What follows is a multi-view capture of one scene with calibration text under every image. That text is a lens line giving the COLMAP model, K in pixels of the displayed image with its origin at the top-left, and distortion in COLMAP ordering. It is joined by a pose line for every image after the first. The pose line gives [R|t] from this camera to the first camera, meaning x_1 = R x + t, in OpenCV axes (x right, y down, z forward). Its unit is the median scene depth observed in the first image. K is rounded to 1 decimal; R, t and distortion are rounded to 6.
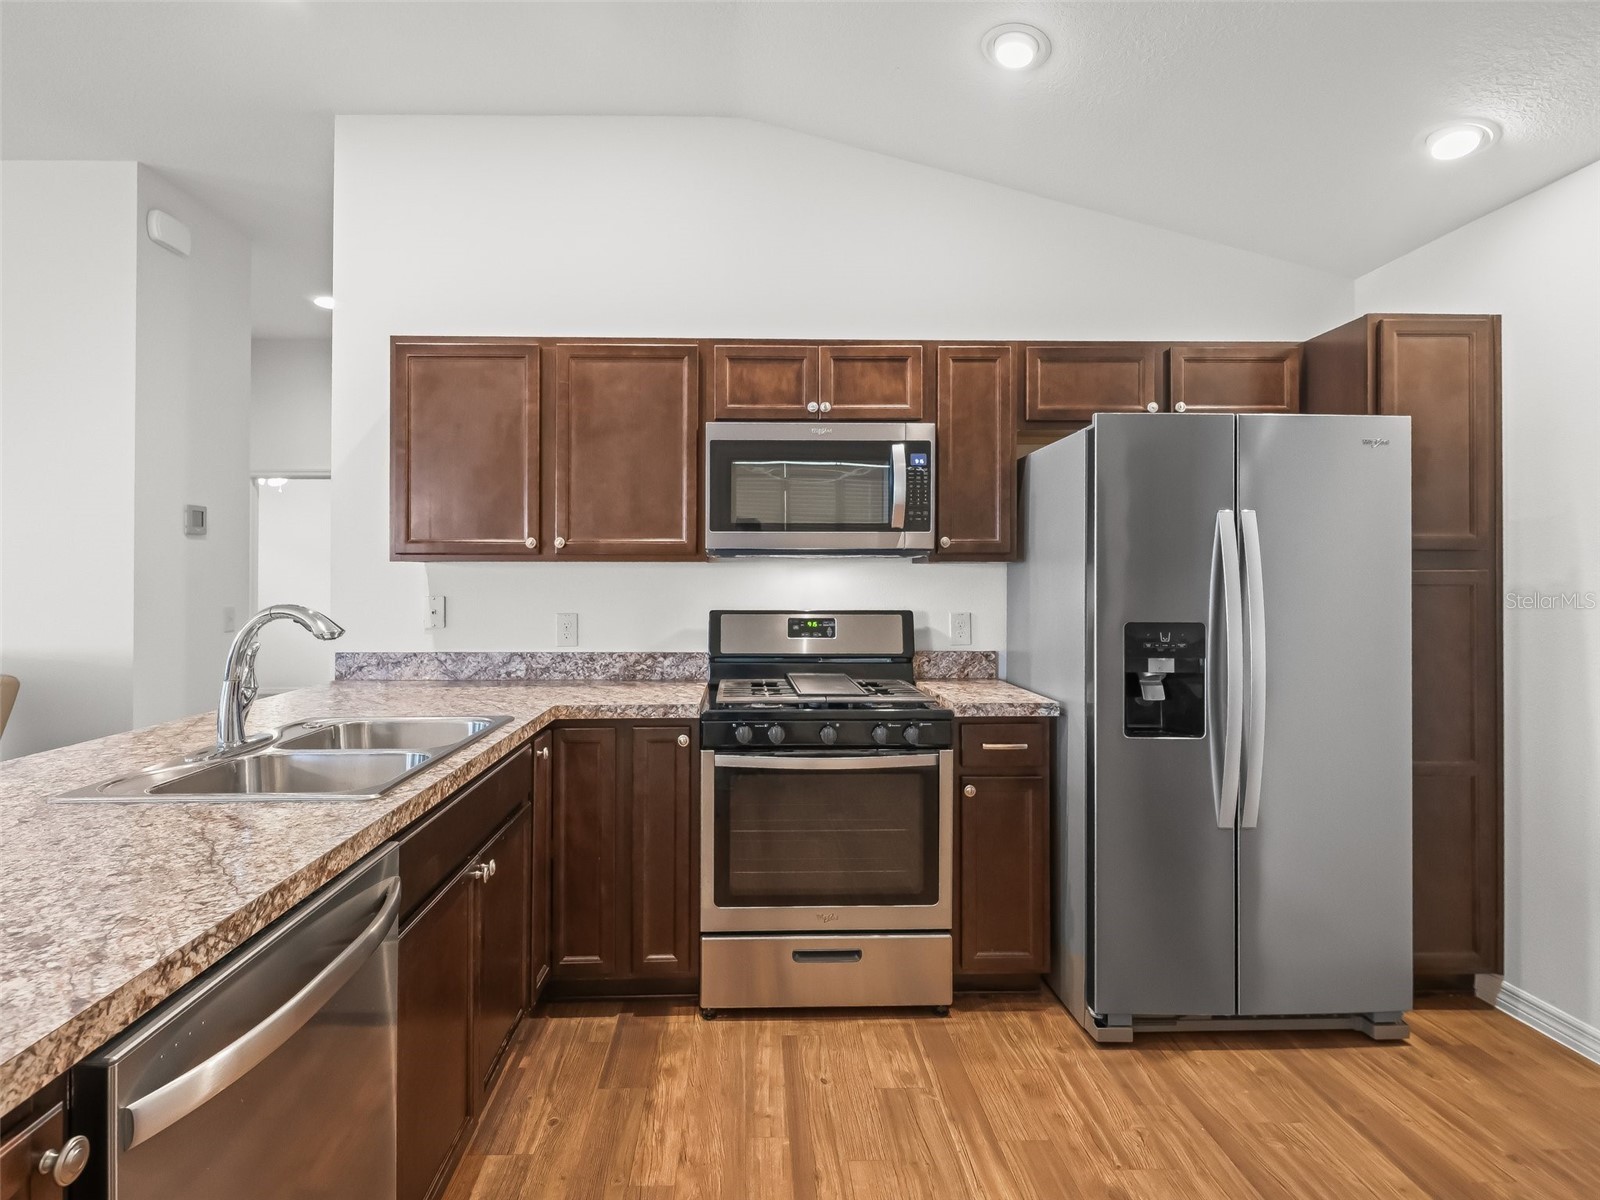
lens RADIAL K [[837.7, 0, 777.7], [0, 837.7, 573.1], [0, 0, 1]] dist [0.004596, 0.001493]
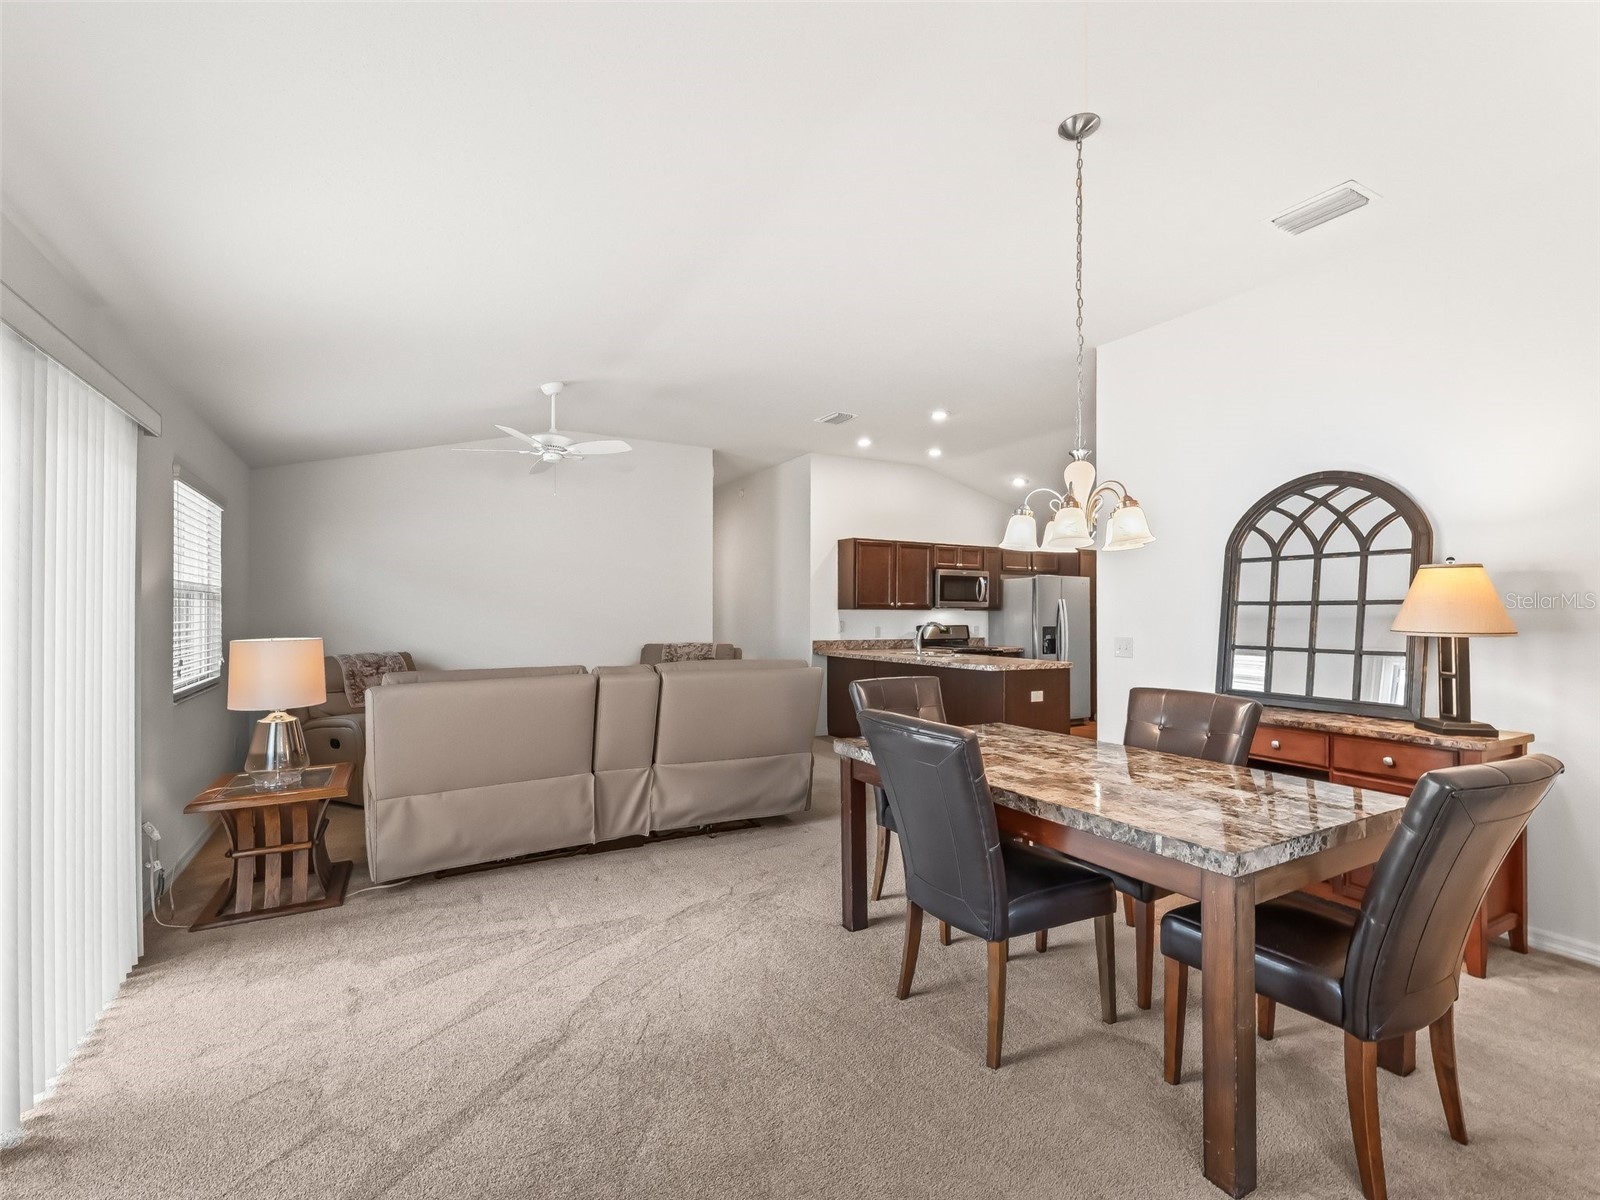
lens RADIAL K [[726.5, 0, 831.1], [0, 726.5, 611.2], [0, 0, 1]] dist [0.001702, -0.005155]
pose [[0.871523, 0.005232, 0.490326, -1.846215], [-0.006218, 0.999981, 0.000381, -0.008478], [-0.490315, -0.003381, 0.871539, -1.314322]]
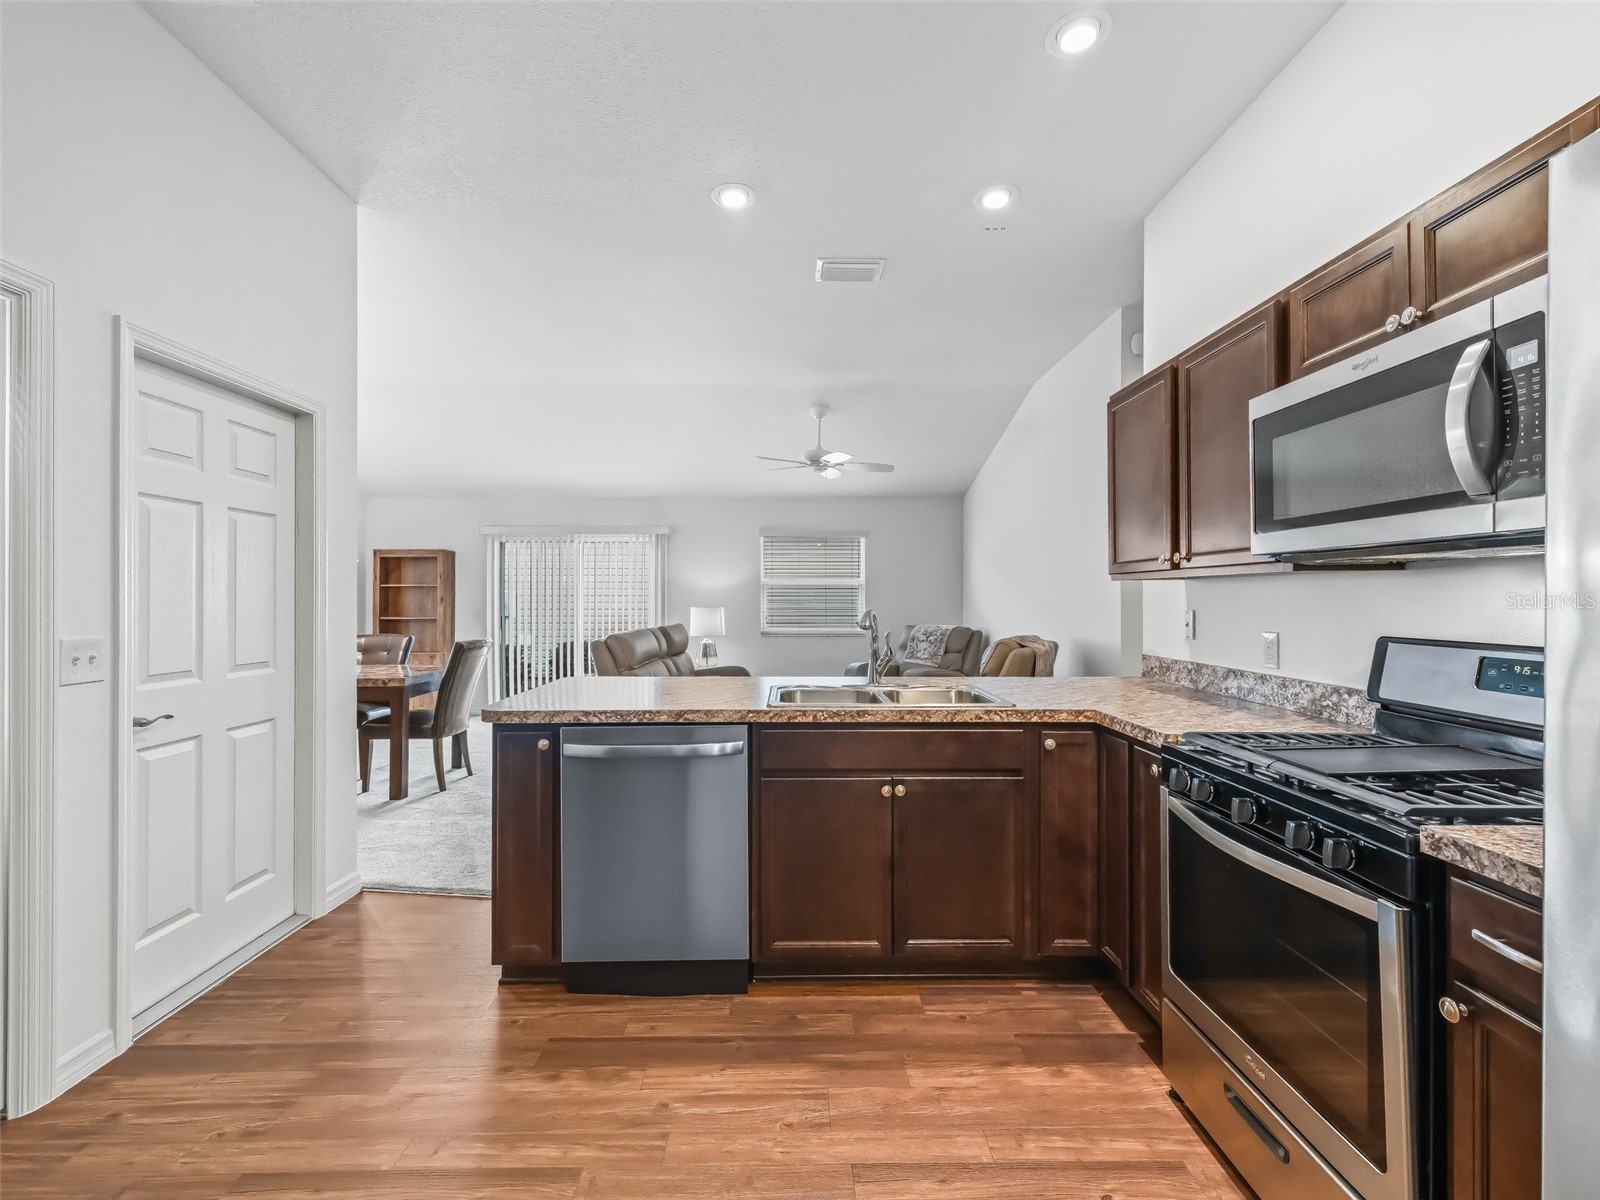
lens RADIAL K [[726.5, 0, 786.6], [0, 726.5, 601.1], [0, 0, 1]] dist [0.001702, -0.005155]
pose [[-0.028656, 0.005862, -0.999572, 0.603305], [0.005450, 0.999969, 0.005708, 0.008099], [0.999574, -0.005284, -0.028688, 0.549168]]
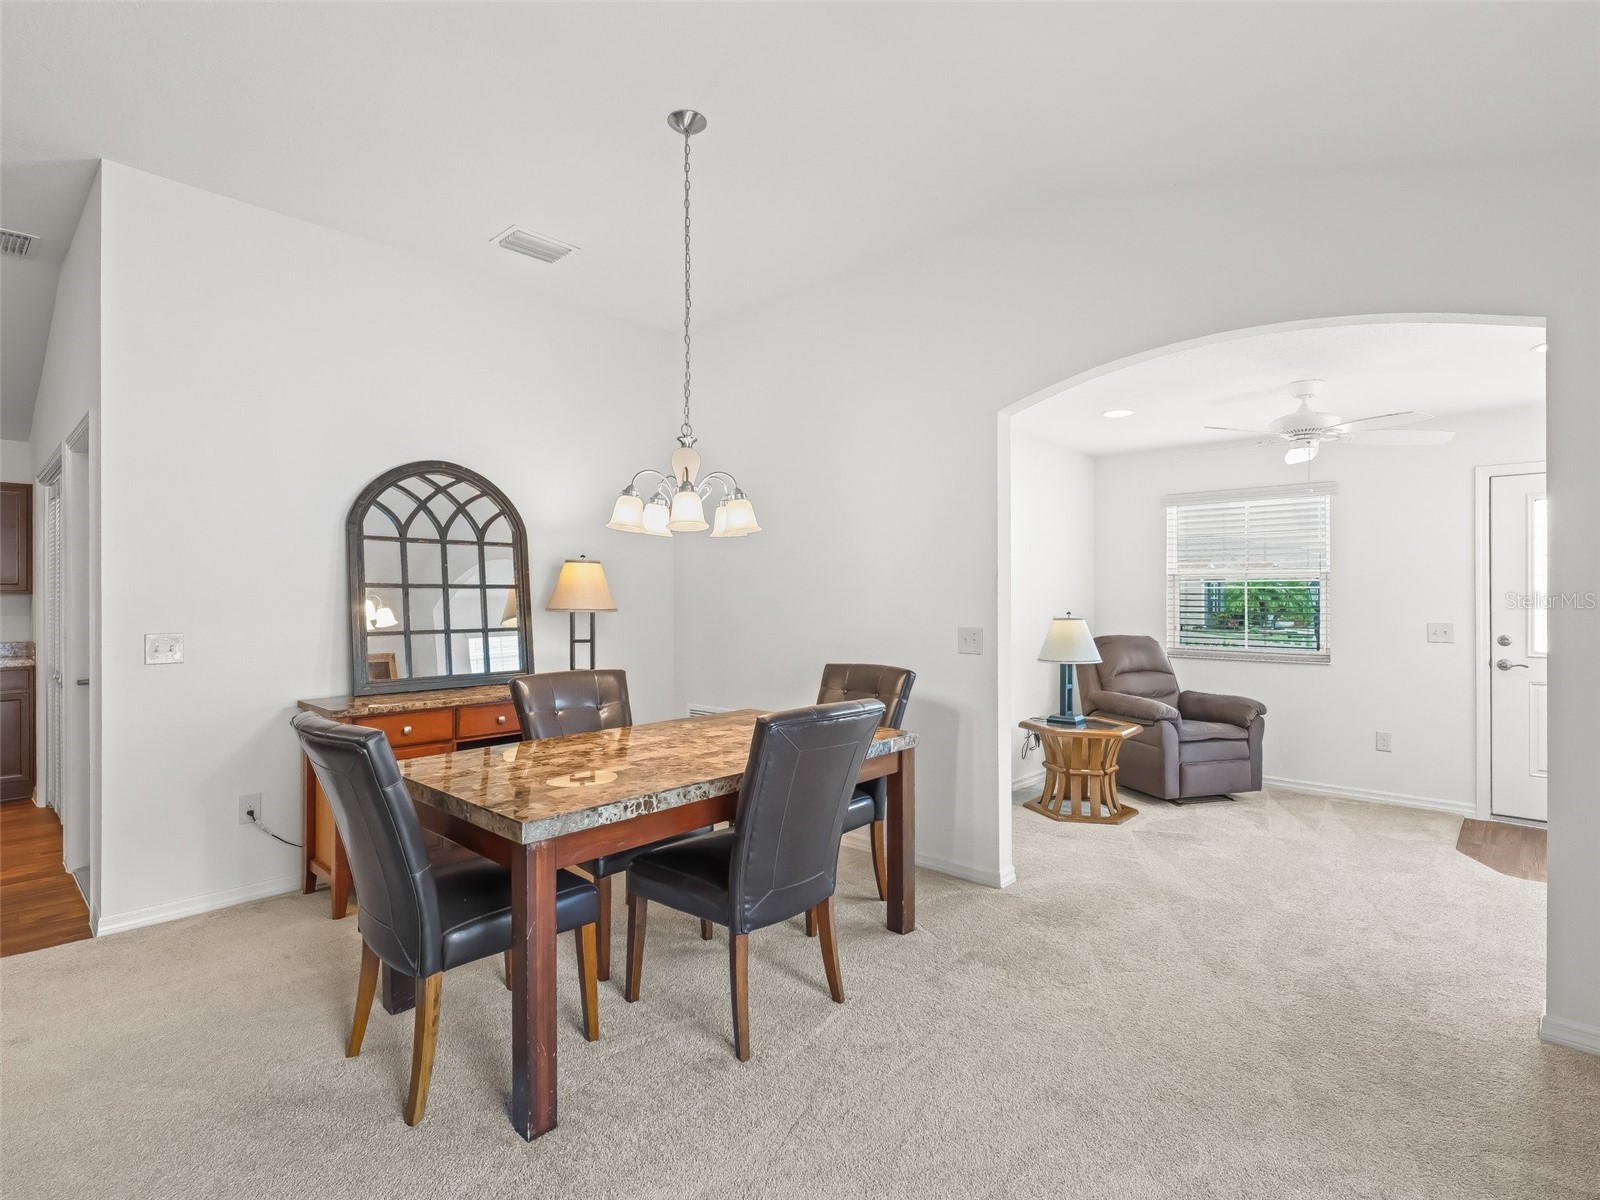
lens RADIAL K [[768.4, 0, 763.0], [0, 768.4, 603.0], [0, 0, 1]] dist [0.000682, 0.000267]
pose [[-0.704505, -0.000707, 0.709699, -1.899031], [0.000006, 0.999999, 0.001002, 0.002041], [-0.709699, 0.000710, -0.704504, -0.069386]]
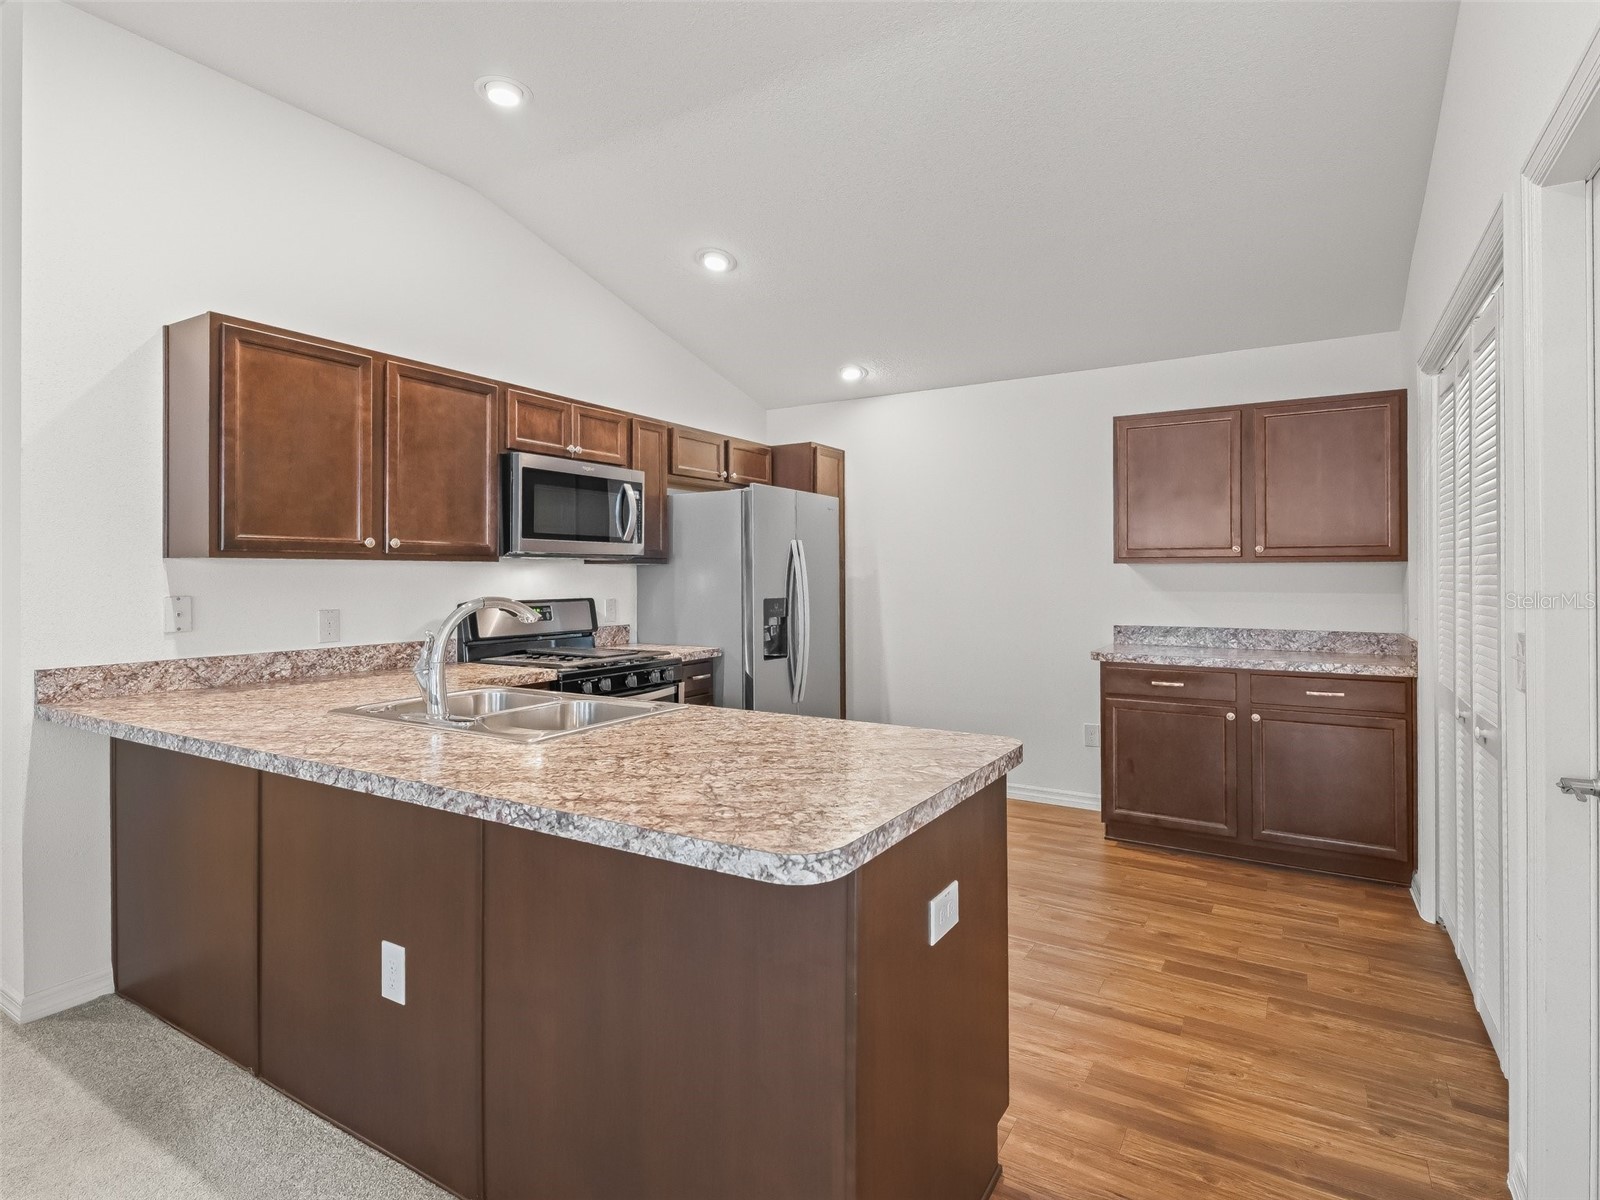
lens RADIAL K [[806.3, 0, 808.6], [0, 806.3, 564.8], [0, 0, 1]] dist [0.008329, -0.003447]
pose [[0.544489, 0.008385, 0.838726, -0.837261], [-0.001813, 0.999959, -0.008820, 0.000620], [-0.838766, 0.003282, 0.544482, -0.030768]]
